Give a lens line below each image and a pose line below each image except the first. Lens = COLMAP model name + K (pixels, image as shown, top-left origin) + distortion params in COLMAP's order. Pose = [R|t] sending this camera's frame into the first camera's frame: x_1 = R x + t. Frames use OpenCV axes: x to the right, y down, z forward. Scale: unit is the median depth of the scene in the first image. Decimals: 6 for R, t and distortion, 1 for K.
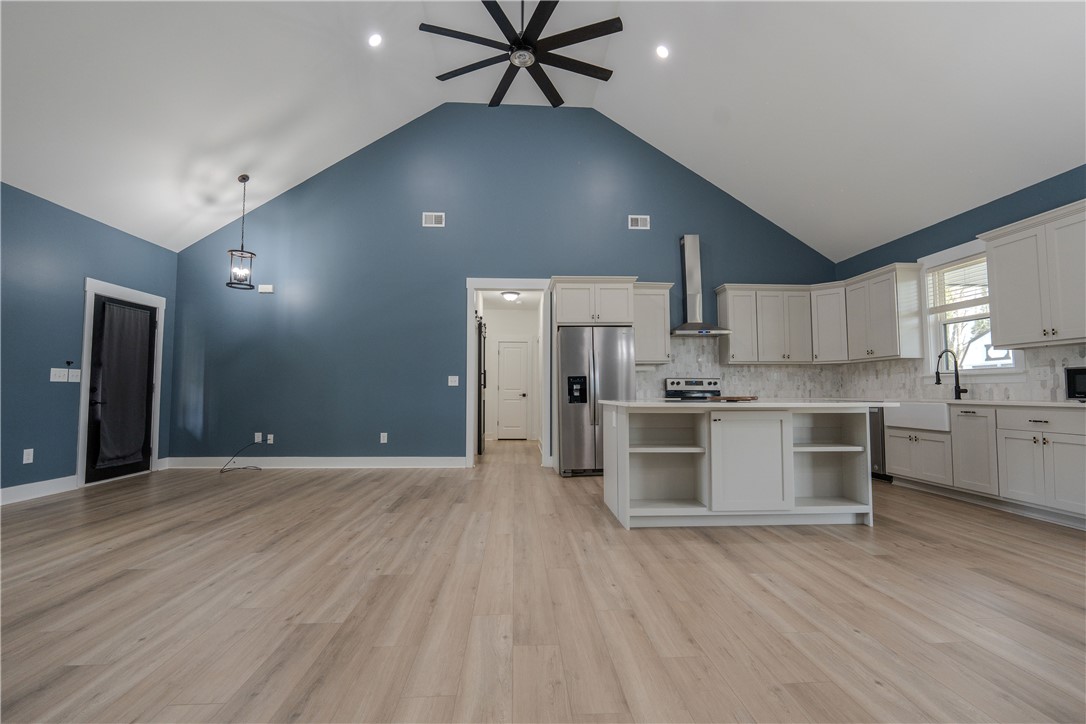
lens RADIAL K [[480.3, 0, 542.2], [0, 480.3, 362.5], [0, 0, 1]] dist [-0.014883, 0.004047]
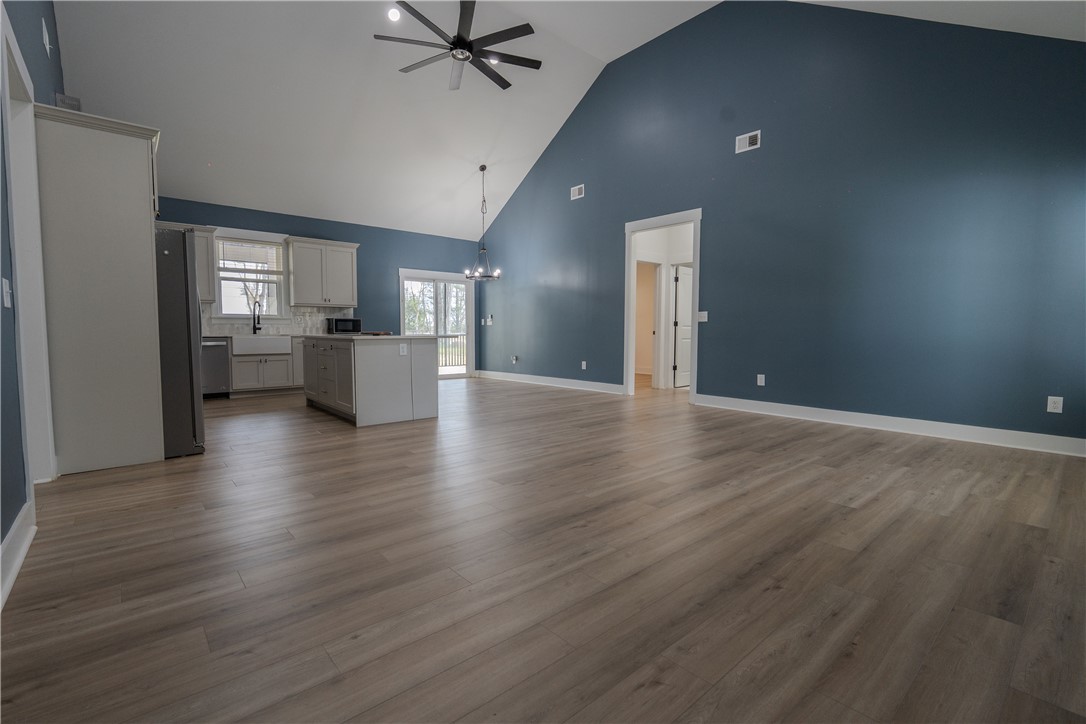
lens RADIAL K [[486.5, 0, 541.9], [0, 486.5, 363.1], [0, 0, 1]] dist [-0.014066, 0.003790]
pose [[-0.607246, -0.053625, 0.792703, -0.784602], [-0.050421, 0.998310, 0.028909, 0.067240], [-0.792913, -0.022414, -0.608923, 1.035827]]
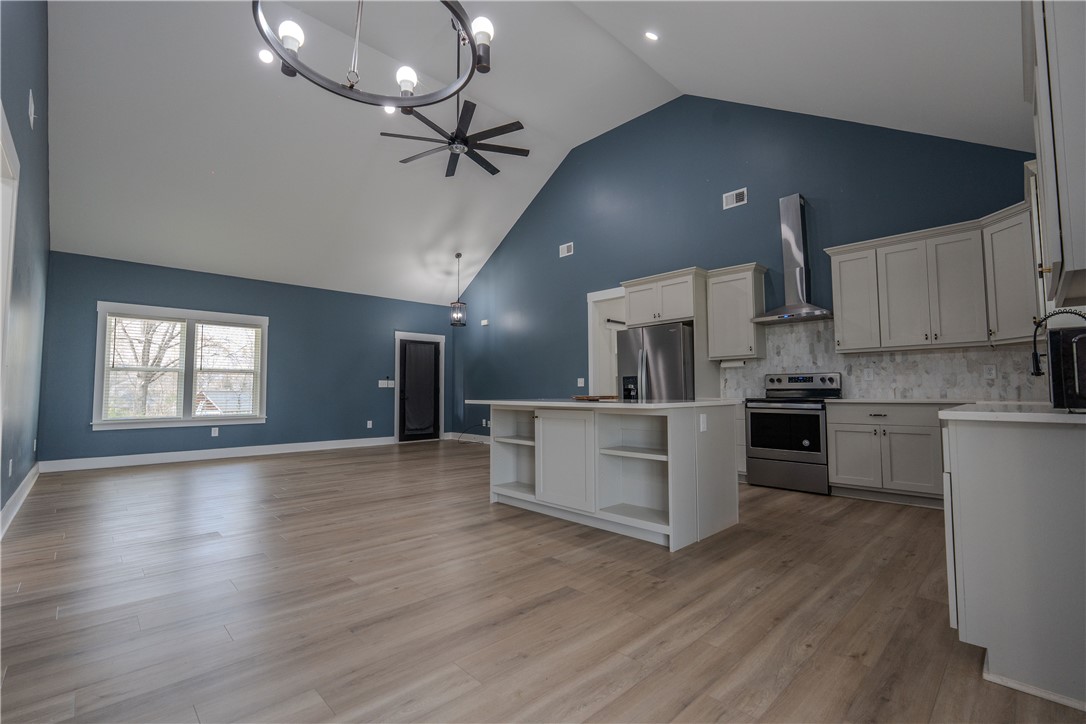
lens RADIAL K [[480.3, 0, 542.2], [0, 480.3, 362.5], [0, 0, 1]] dist [-0.014883, 0.004047]
pose [[0.650787, -0.048951, -0.757681, 0.743875], [0.049583, 0.998529, -0.021924, 0.011974], [0.757640, -0.023301, 0.652257, 0.179882]]
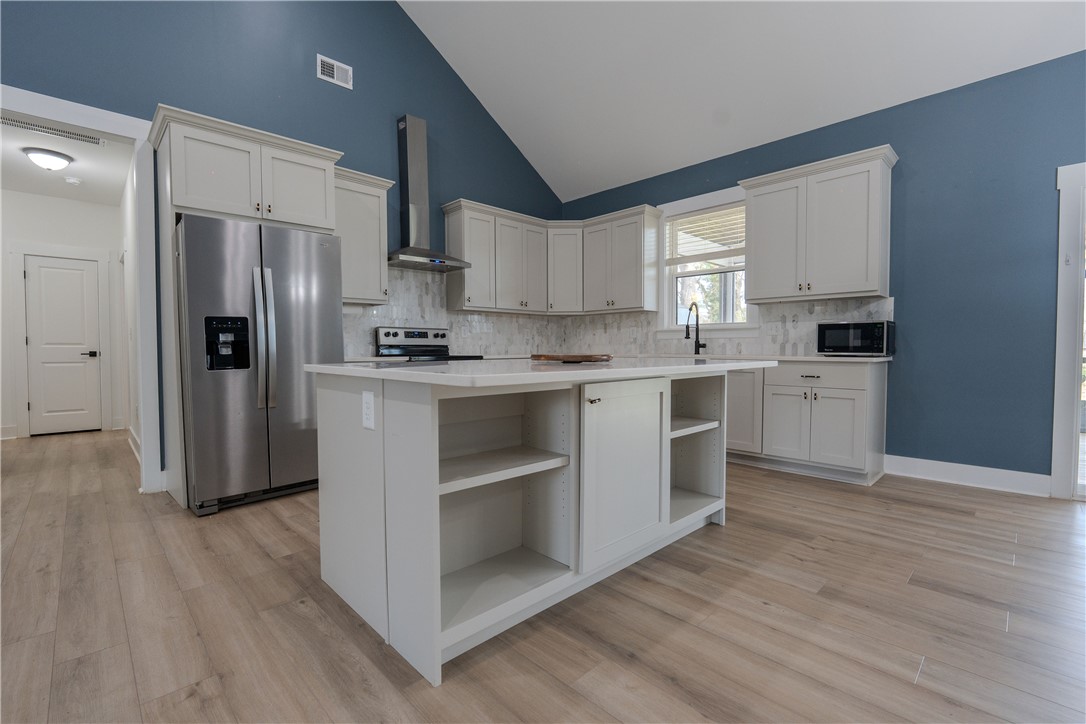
lens RADIAL K [[480.3, 0, 542.2], [0, 480.3, 362.5], [0, 0, 1]] dist [-0.014883, 0.004047]
pose [[0.755331, -0.022664, 0.654952, -0.007969], [-0.037516, 0.996268, 0.077740, 0.025239], [-0.654269, -0.083291, 0.751661, 0.399735]]
